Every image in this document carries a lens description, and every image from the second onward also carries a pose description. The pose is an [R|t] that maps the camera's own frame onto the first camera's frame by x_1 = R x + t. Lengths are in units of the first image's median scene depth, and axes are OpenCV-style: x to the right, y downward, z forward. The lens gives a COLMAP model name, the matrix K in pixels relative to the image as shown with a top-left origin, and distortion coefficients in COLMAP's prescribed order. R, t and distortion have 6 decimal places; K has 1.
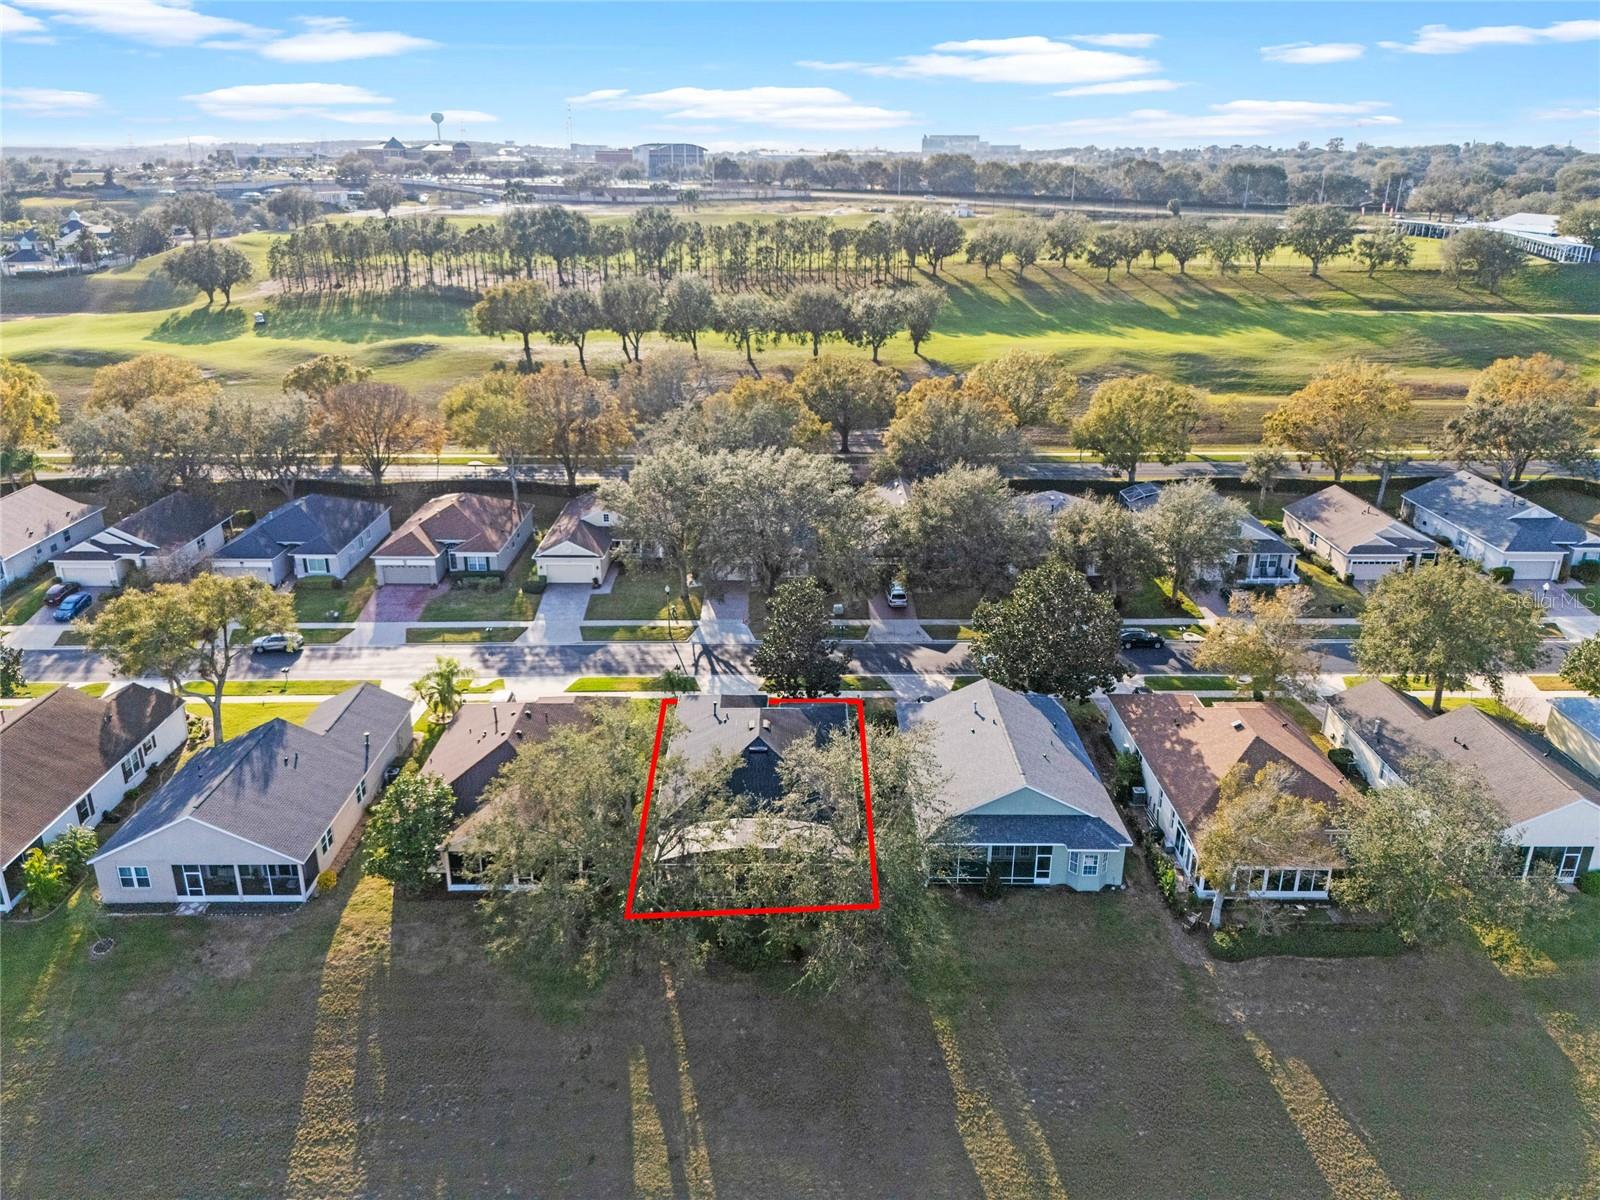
lens RADIAL K [[1171.4, 0, 800.0], [0, 1171.4, 600.0], [0, 0, 1]] dist [0.059614, -0.047758]
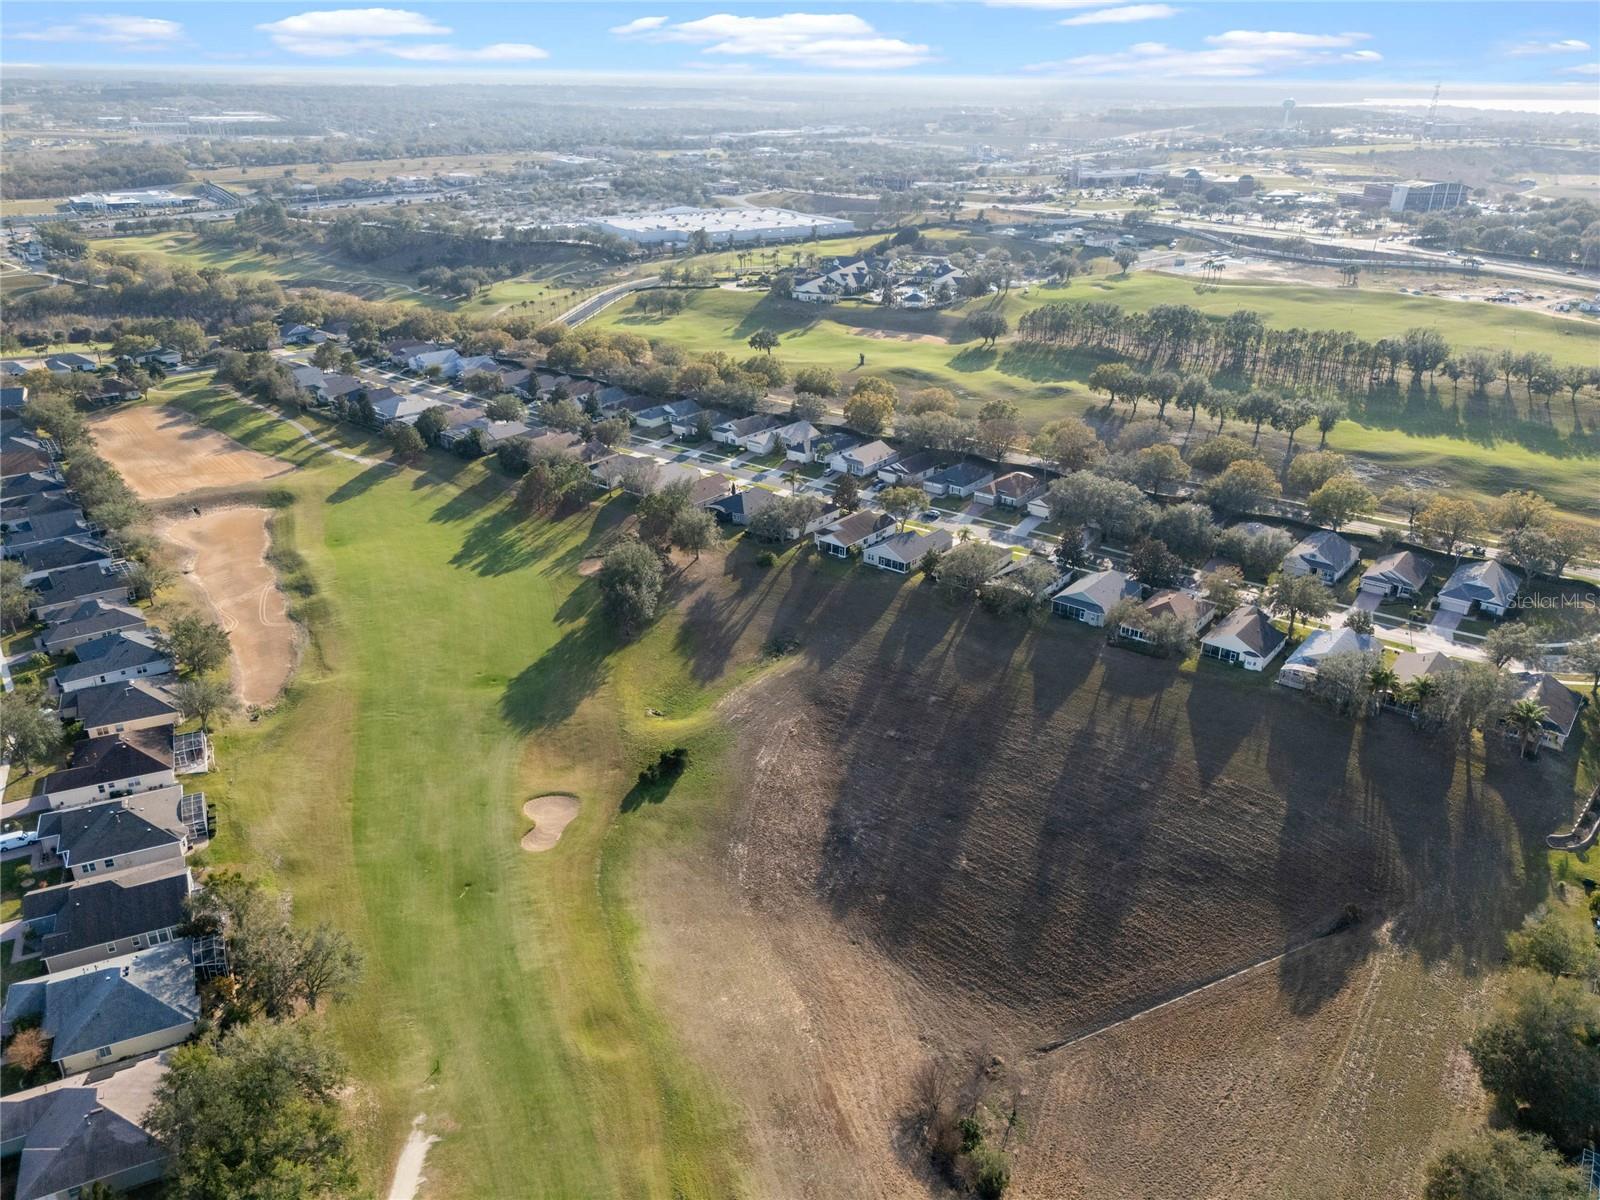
lens RADIAL K [[1171.4, 0, 800.0], [0, 1171.4, 600.0], [0, 0, 1]] dist [0.059614, -0.047758]
pose [[0.779943, 0.252081, -0.572839, 0.932647], [-0.223431, 0.967132, 0.121382, -0.032743], [0.584609, 0.033319, 0.810631, -1.405165]]
